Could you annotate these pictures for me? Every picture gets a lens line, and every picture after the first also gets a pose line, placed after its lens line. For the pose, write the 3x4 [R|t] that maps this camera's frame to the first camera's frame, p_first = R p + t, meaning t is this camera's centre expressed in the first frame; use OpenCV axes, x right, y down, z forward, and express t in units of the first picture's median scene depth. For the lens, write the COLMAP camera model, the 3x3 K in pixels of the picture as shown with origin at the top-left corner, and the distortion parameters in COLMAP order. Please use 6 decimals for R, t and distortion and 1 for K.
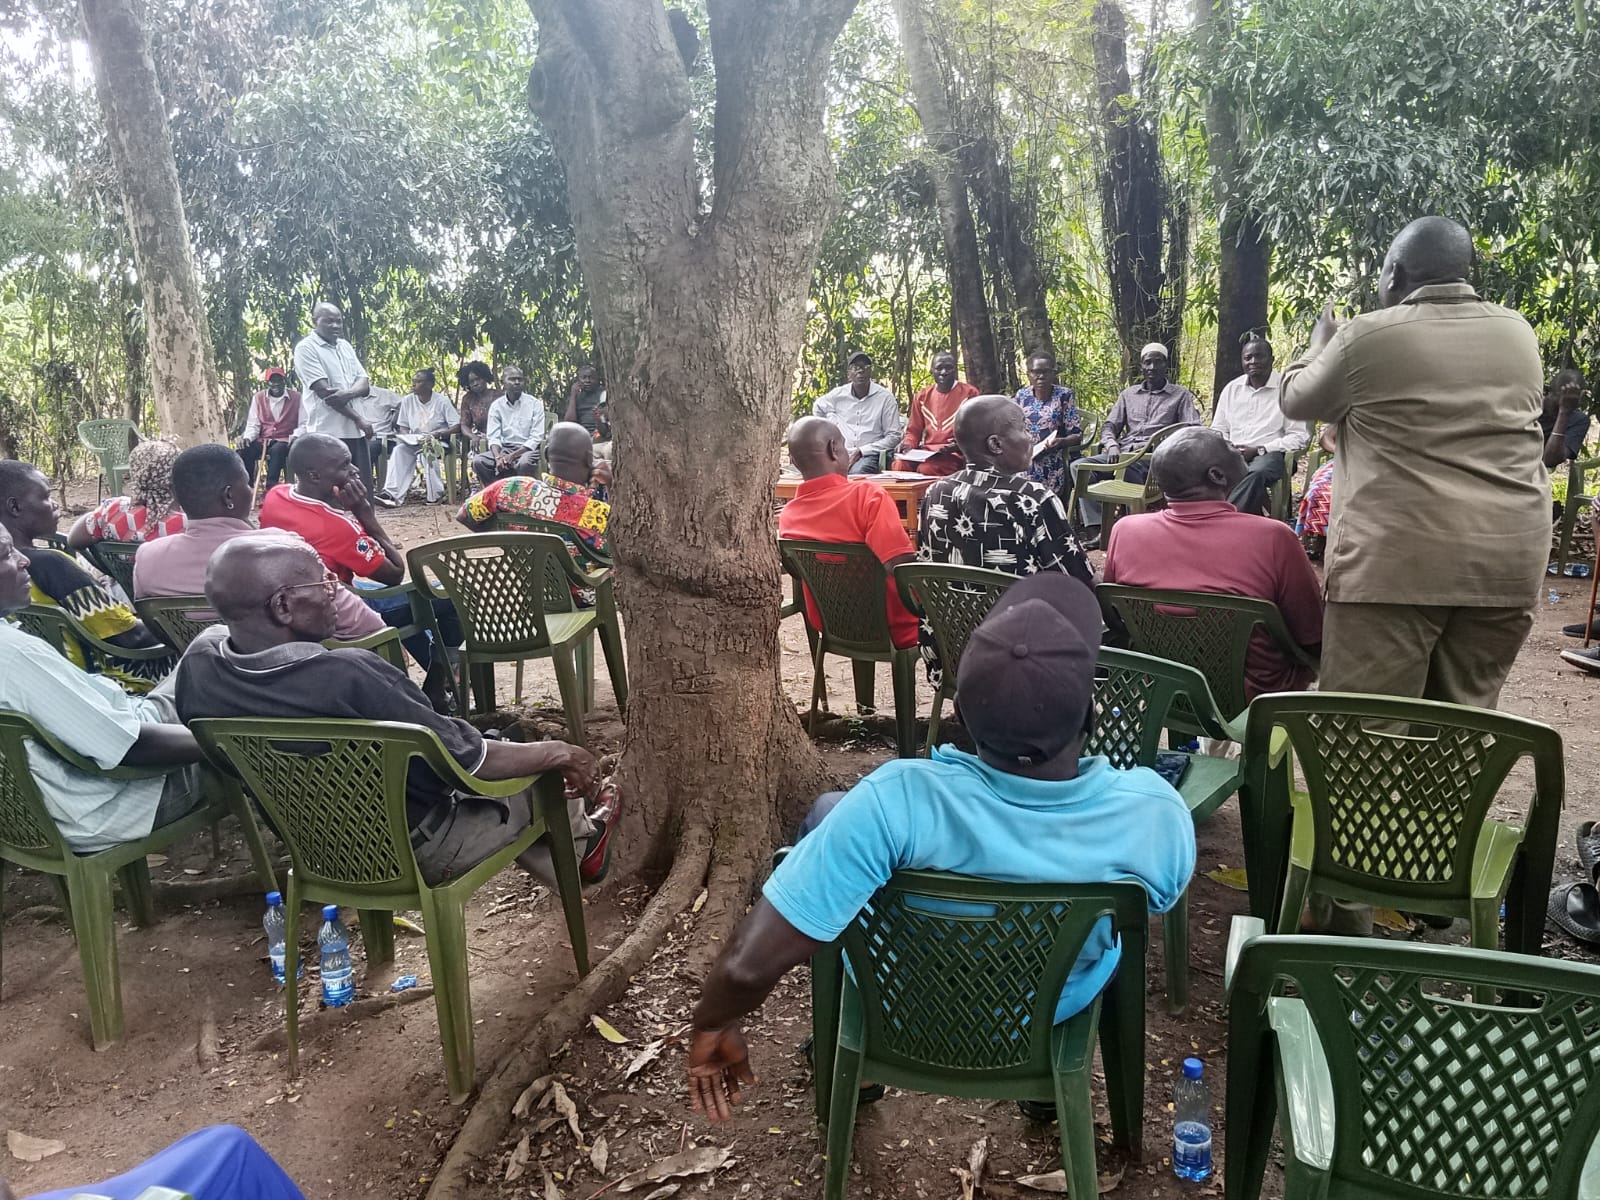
lens RADIAL K [[1300.0, 0, 791.5], [0, 1300.0, 596.8], [0, 0, 1]] dist [0.096051, -0.219457]
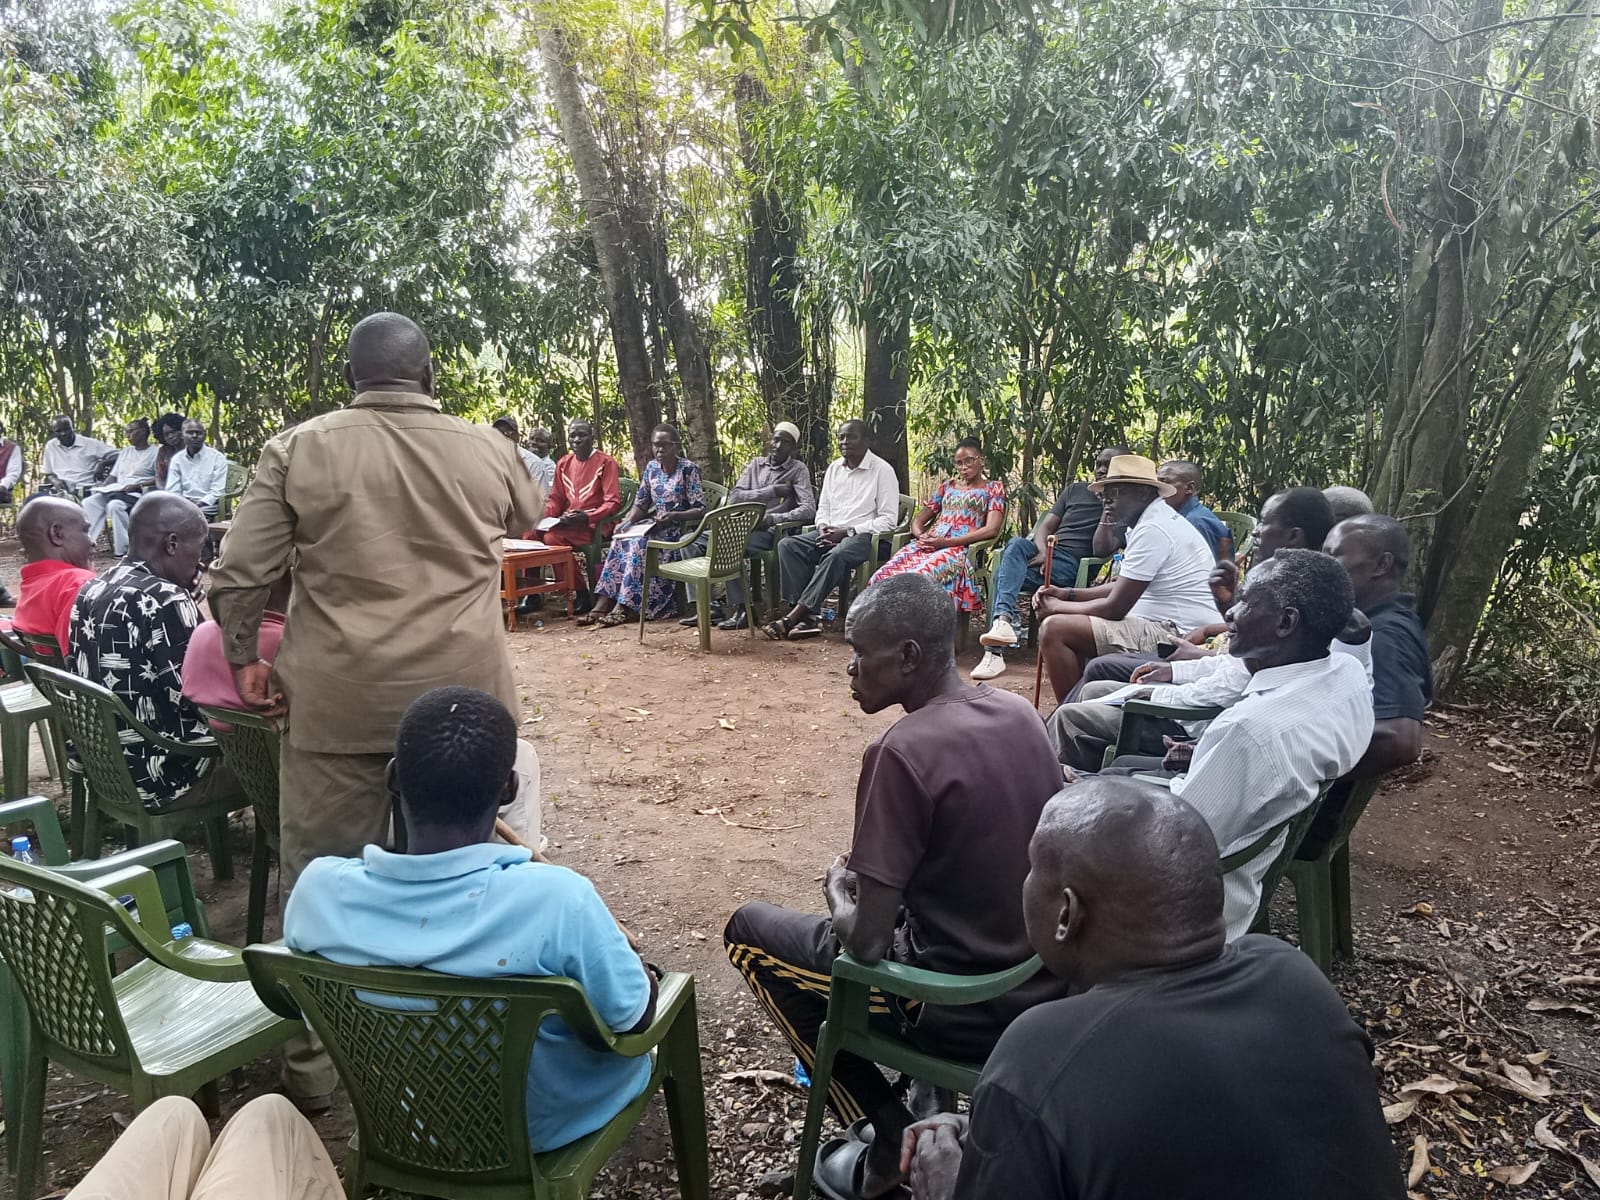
lens RADIAL K [[1294.5, 0, 799.4], [0, 1294.5, 595.8], [0, 0, 1]] dist [0.121046, -0.281746]
pose [[0.999019, 0.023182, 0.037719, 0.278362], [-0.021724, 0.999019, -0.038596, -0.023392], [-0.038577, 0.037738, 0.998543, 0.017703]]
